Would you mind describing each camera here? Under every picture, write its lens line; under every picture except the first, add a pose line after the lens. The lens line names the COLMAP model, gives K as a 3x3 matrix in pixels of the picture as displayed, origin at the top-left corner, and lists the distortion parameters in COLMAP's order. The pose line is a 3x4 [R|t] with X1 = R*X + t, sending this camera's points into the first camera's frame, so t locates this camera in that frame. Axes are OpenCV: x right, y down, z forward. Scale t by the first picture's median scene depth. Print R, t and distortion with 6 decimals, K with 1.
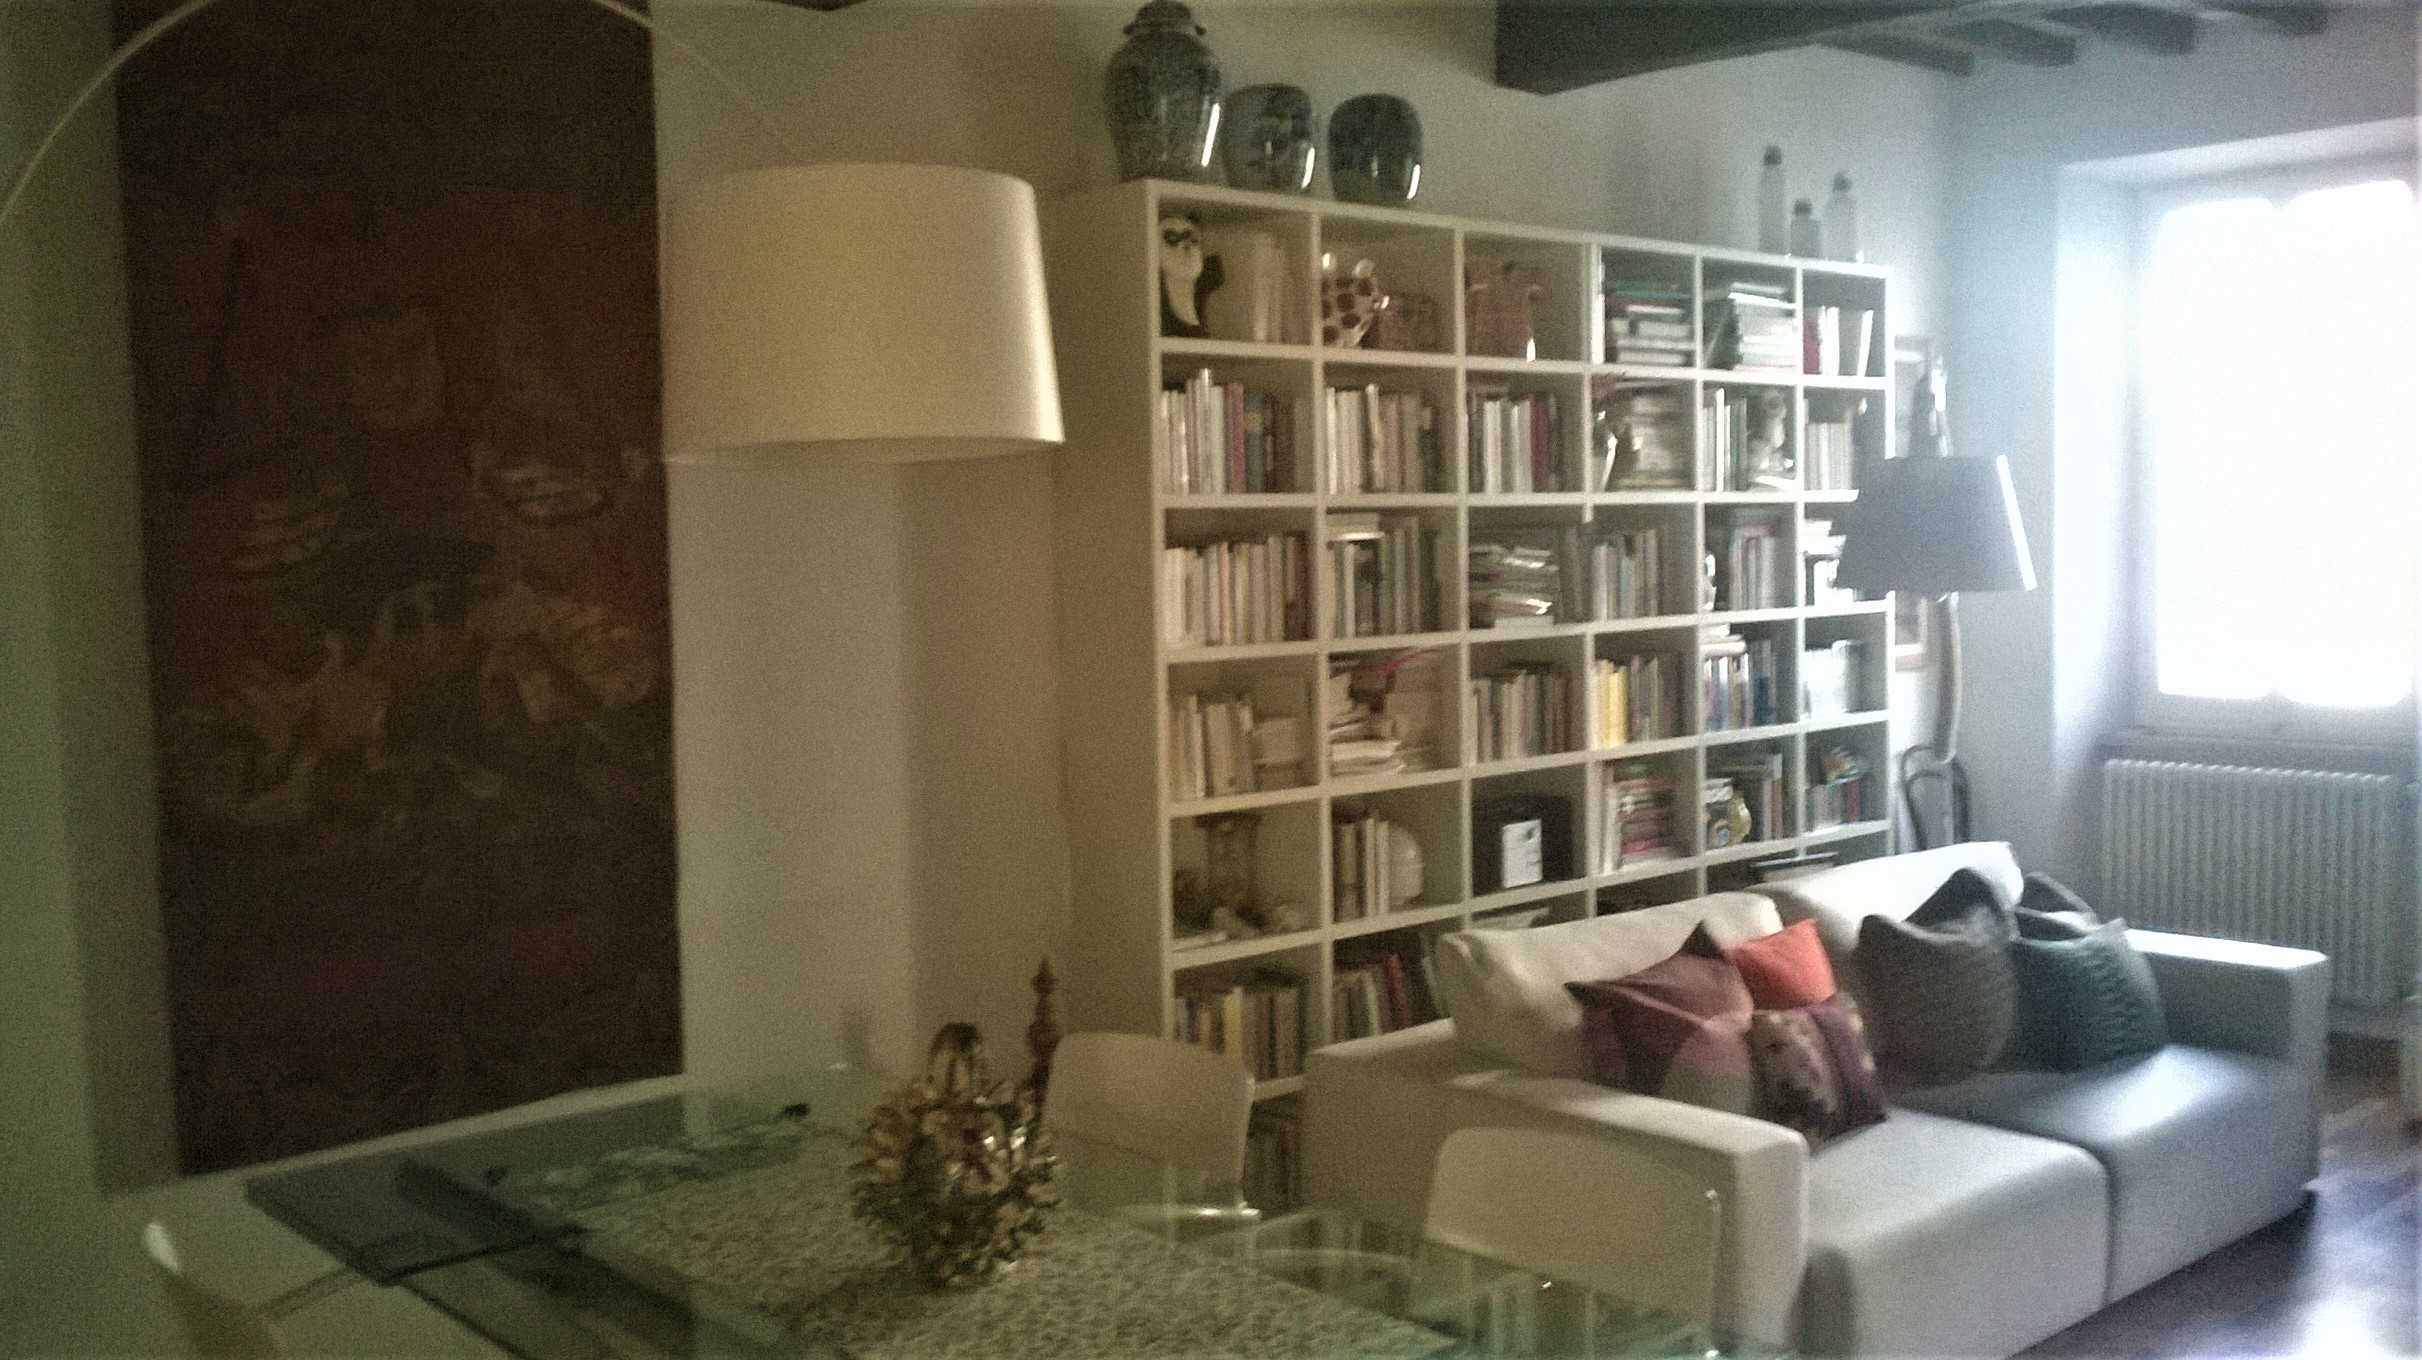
lens RADIAL K [[2082.1, 0, 1190.8], [0, 2082.1, 654.5], [0, 0, 1]] dist [-0.027411, -0.003419]
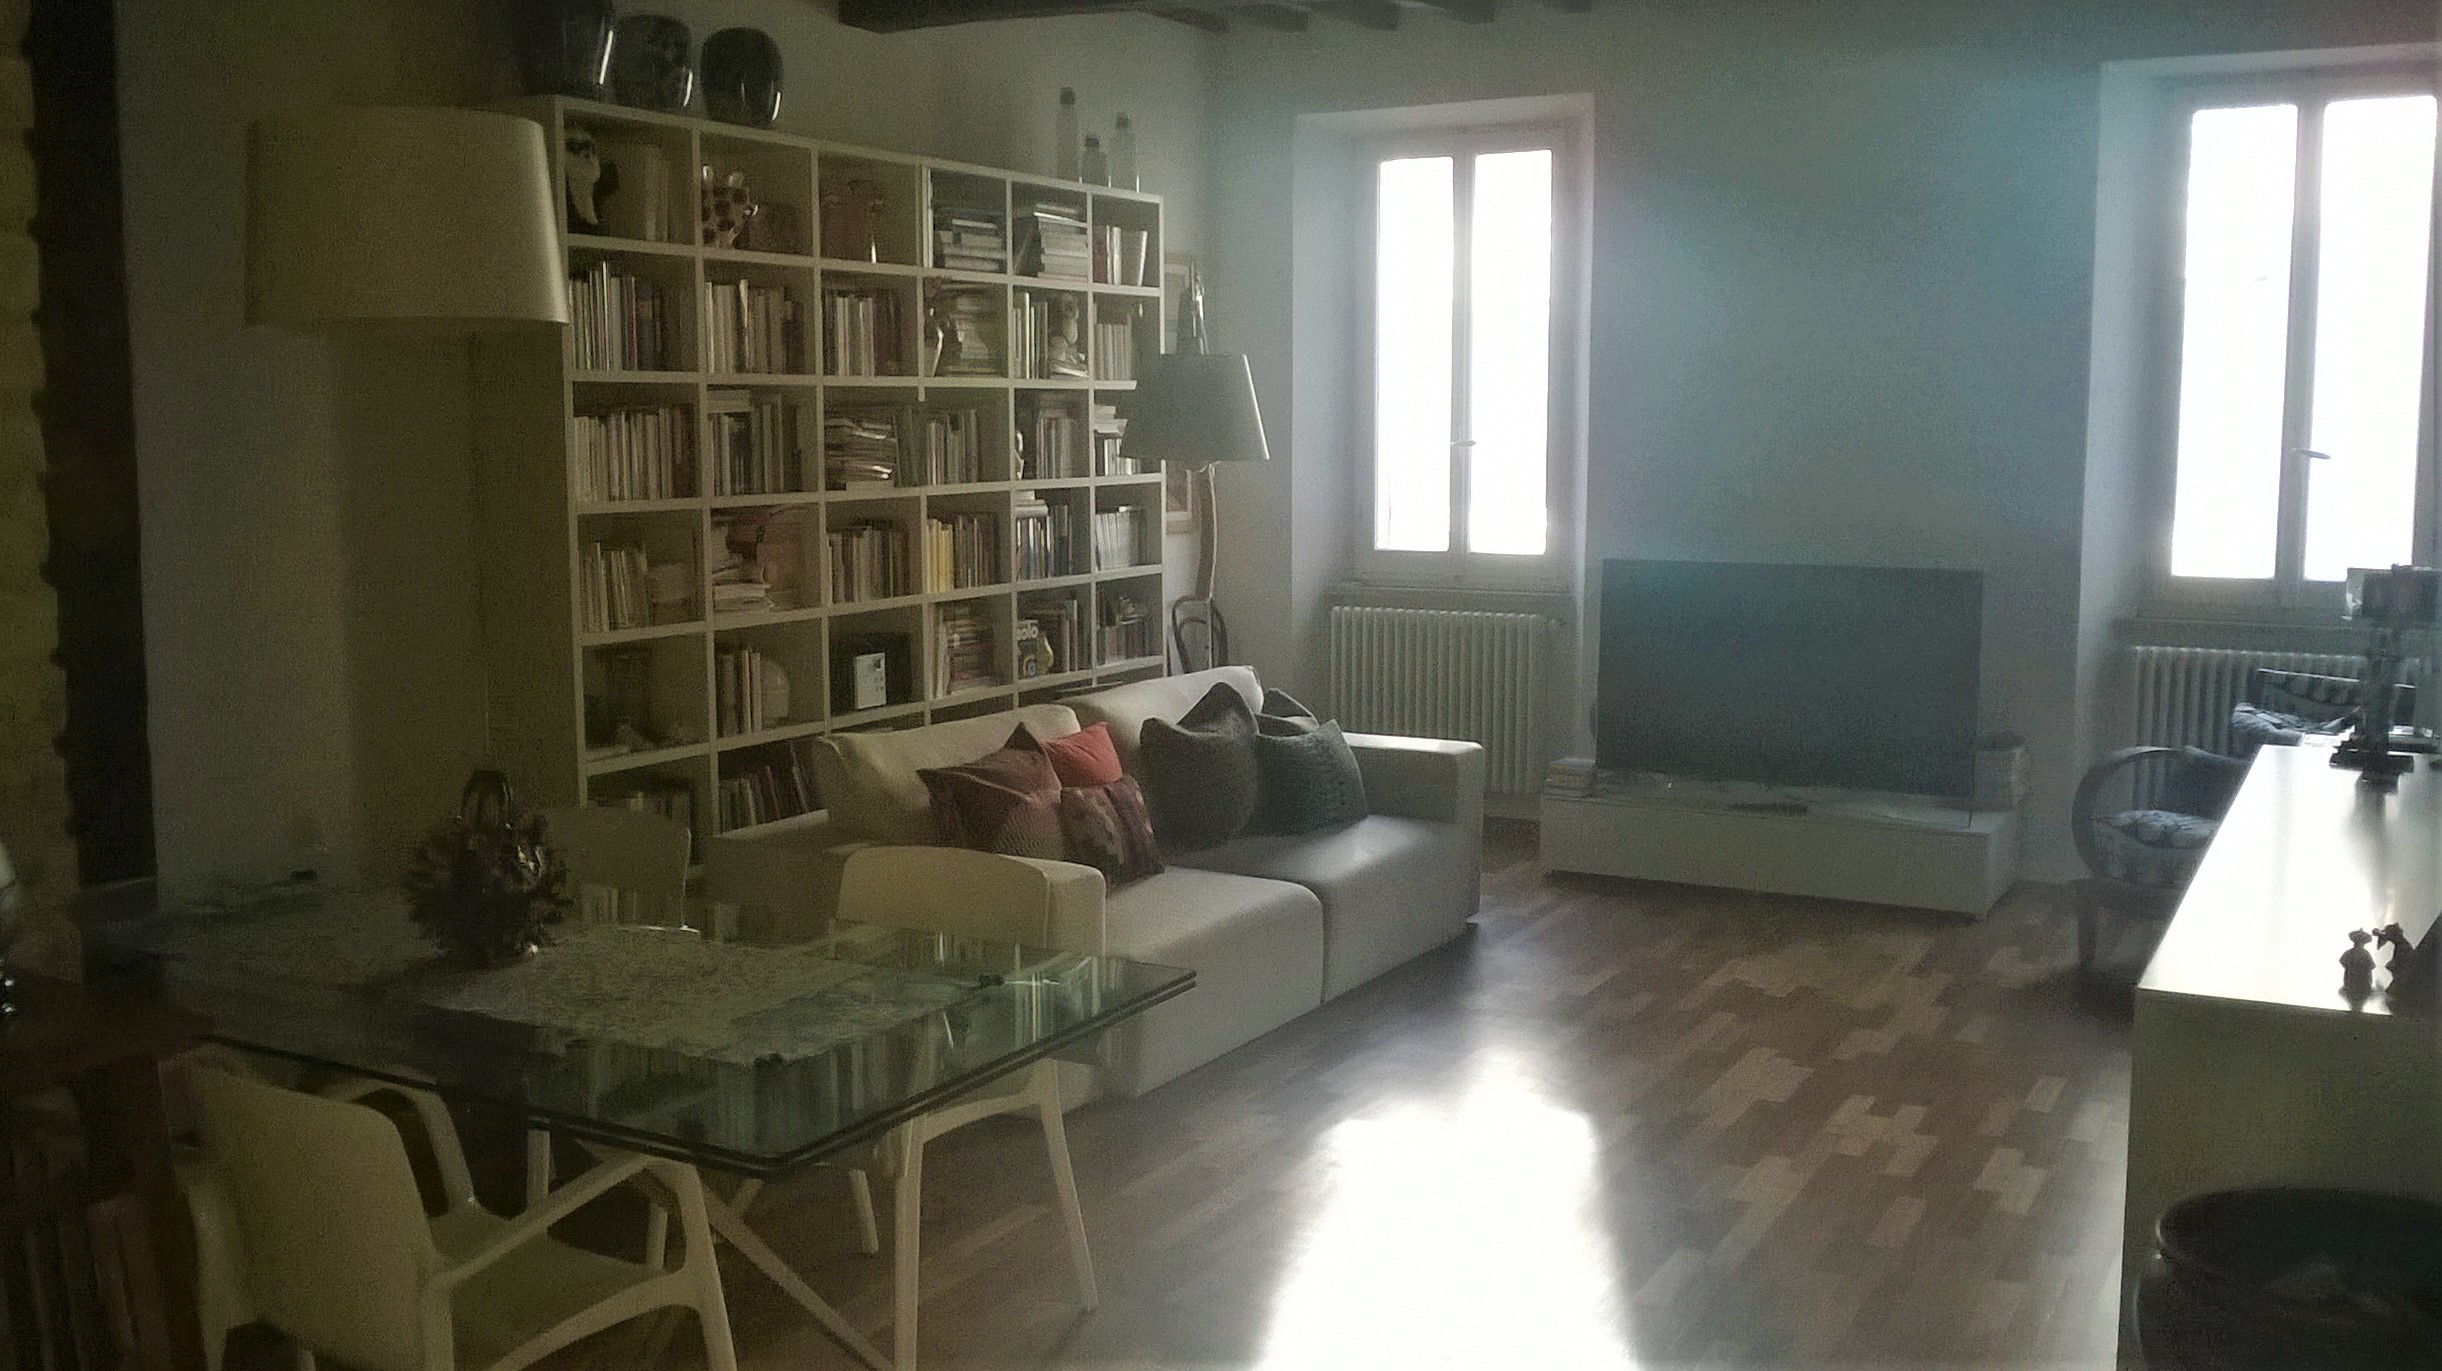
lens RADIAL K [[2099.3, 0, 1208.1], [0, 2099.3, 693.4], [0, 0, 1]] dist [-0.027411, -0.003419]
pose [[0.940513, -0.026996, 0.338684, -0.071756], [0.003856, 0.997622, 0.068811, 0.022667], [-0.339736, -0.063412, 0.938381, -0.210760]]
